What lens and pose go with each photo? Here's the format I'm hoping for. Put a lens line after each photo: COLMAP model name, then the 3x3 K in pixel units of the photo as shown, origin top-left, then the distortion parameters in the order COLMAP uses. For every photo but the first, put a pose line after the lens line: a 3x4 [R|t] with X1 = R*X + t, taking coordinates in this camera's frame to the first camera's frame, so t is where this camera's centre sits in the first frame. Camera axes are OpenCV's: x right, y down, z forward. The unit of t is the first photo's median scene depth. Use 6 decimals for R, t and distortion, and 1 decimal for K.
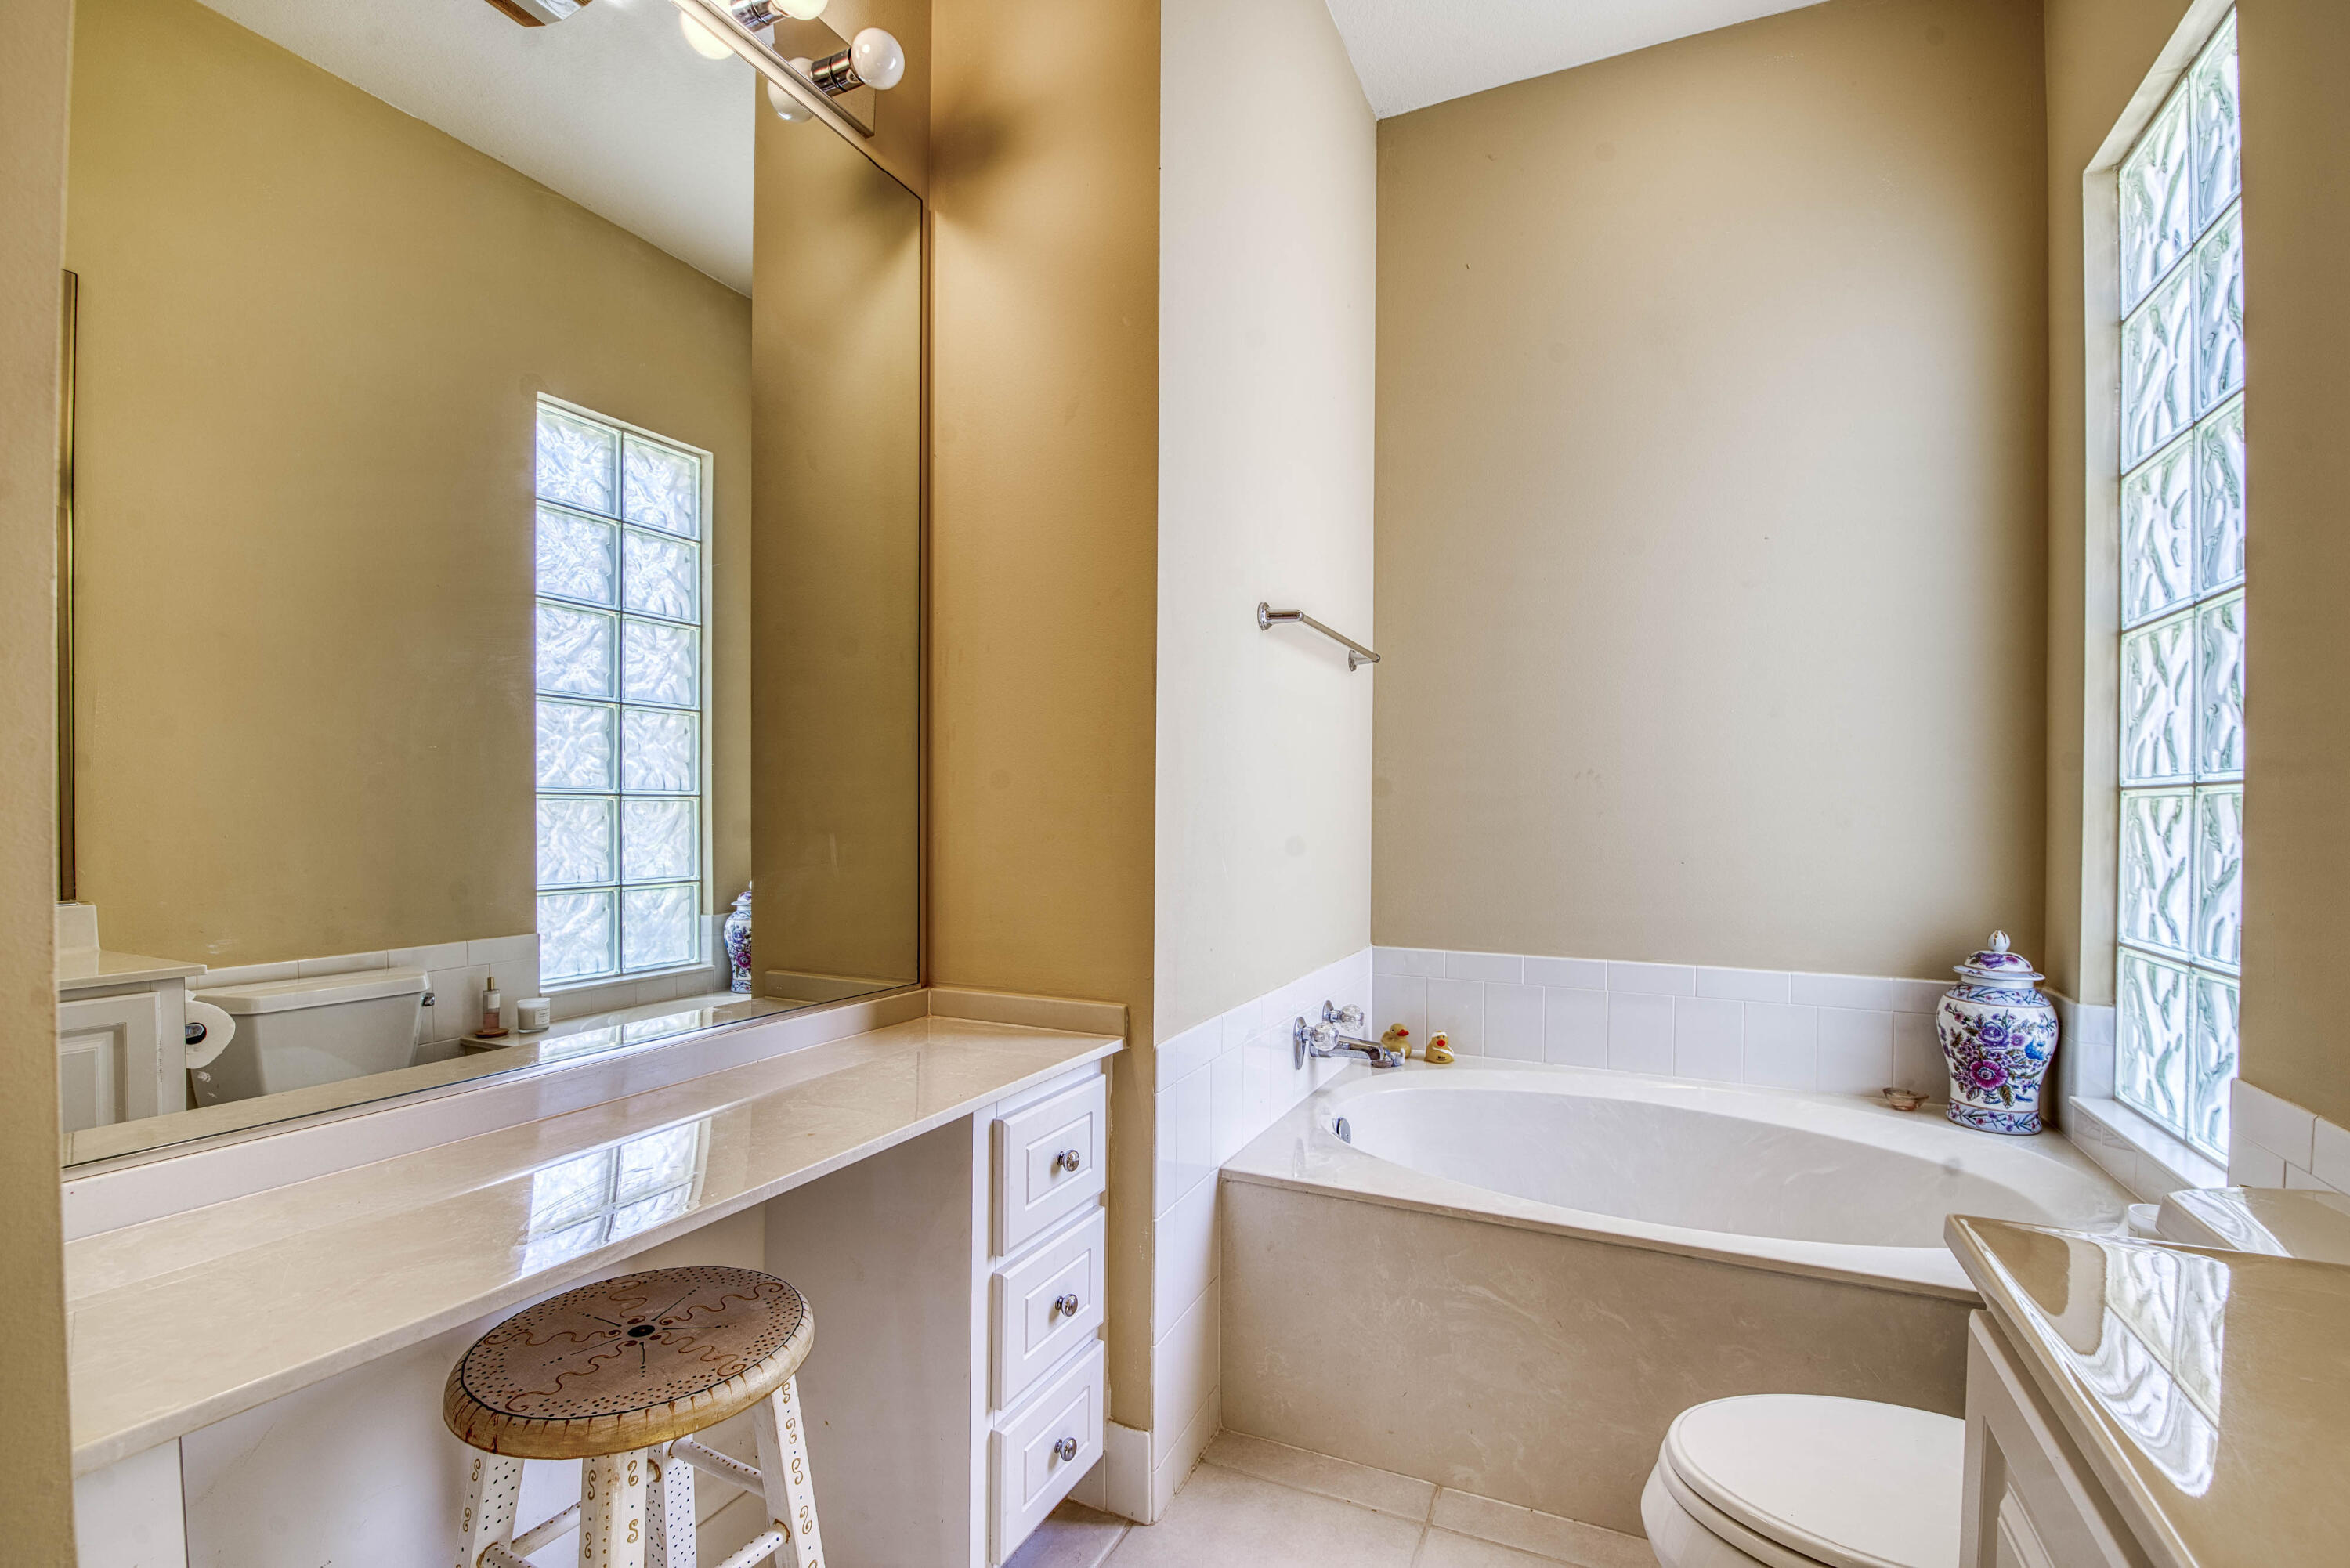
lens RADIAL K [[1023.6, 0, 1181.5], [0, 1023.6, 819.6], [0, 0, 1]] dist [-0.005086, -0.008636]
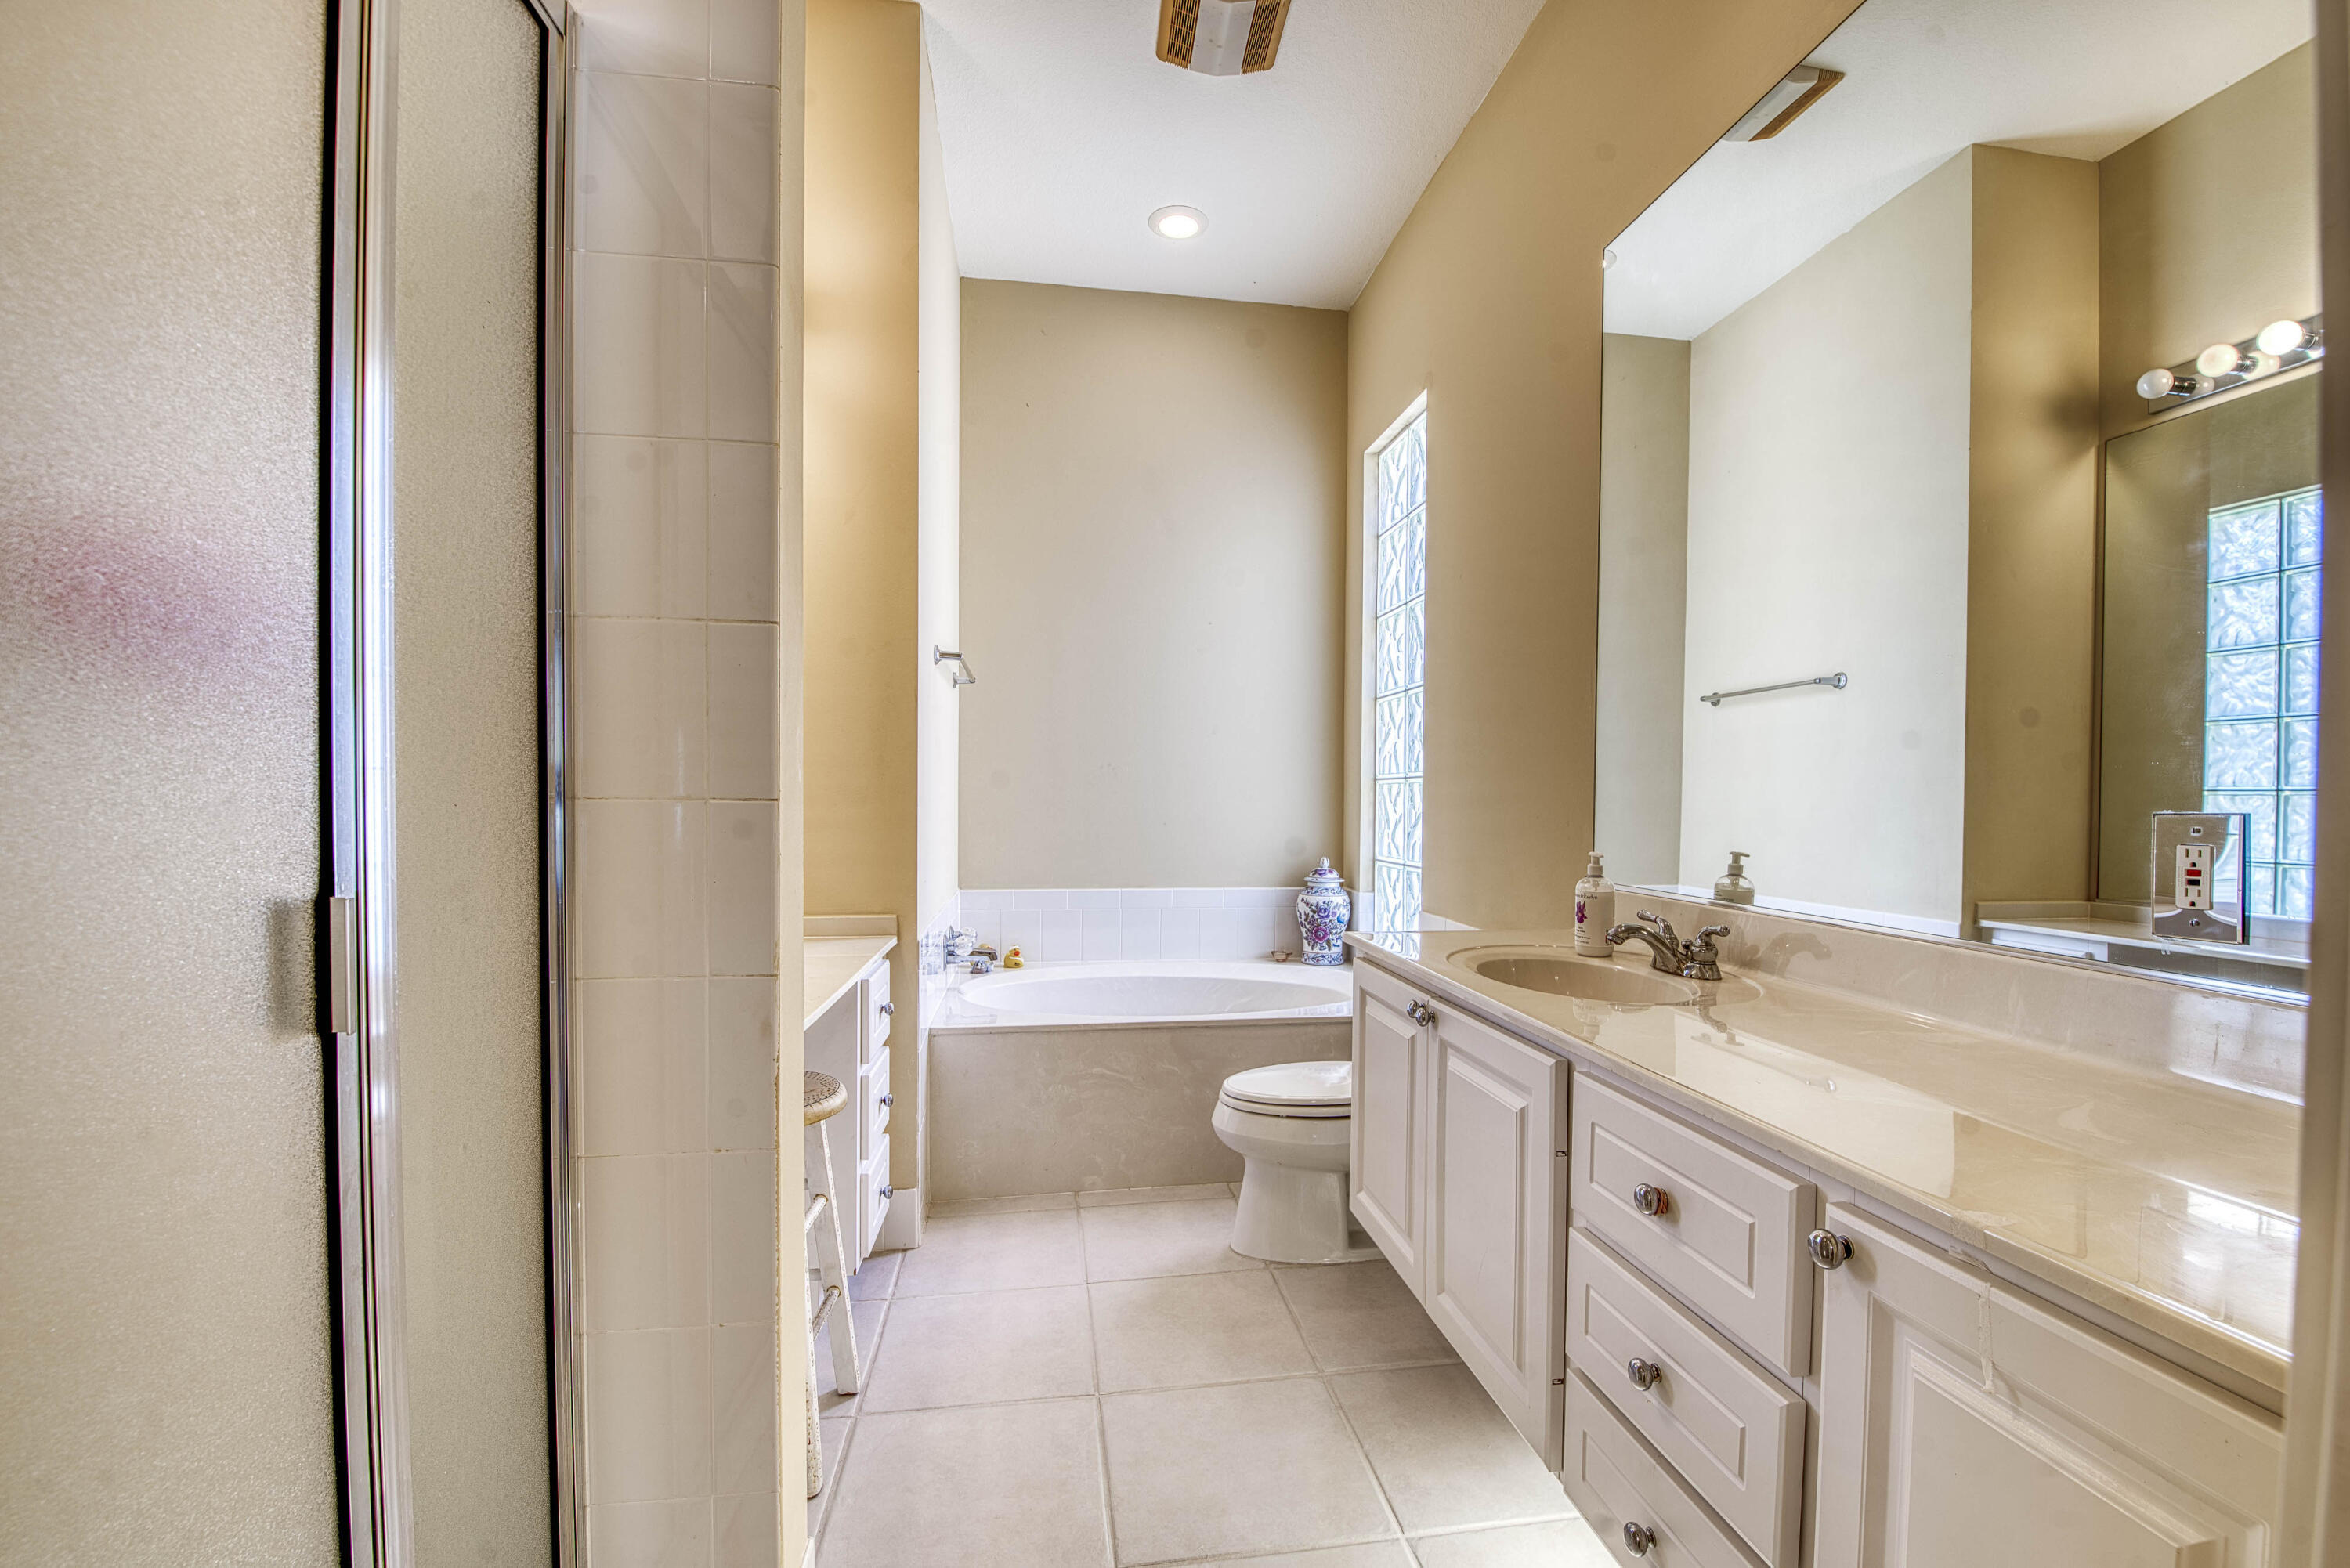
lens RADIAL K [[1023.6, 0, 1181.5], [0, 1023.6, 819.6], [0, 0, 1]] dist [-0.005086, -0.008636]
pose [[0.837950, -0.012672, 0.545600, -0.465402], [0.003727, 0.999840, 0.017500, 0.011245], [-0.545734, -0.012631, 0.837863, -0.449954]]
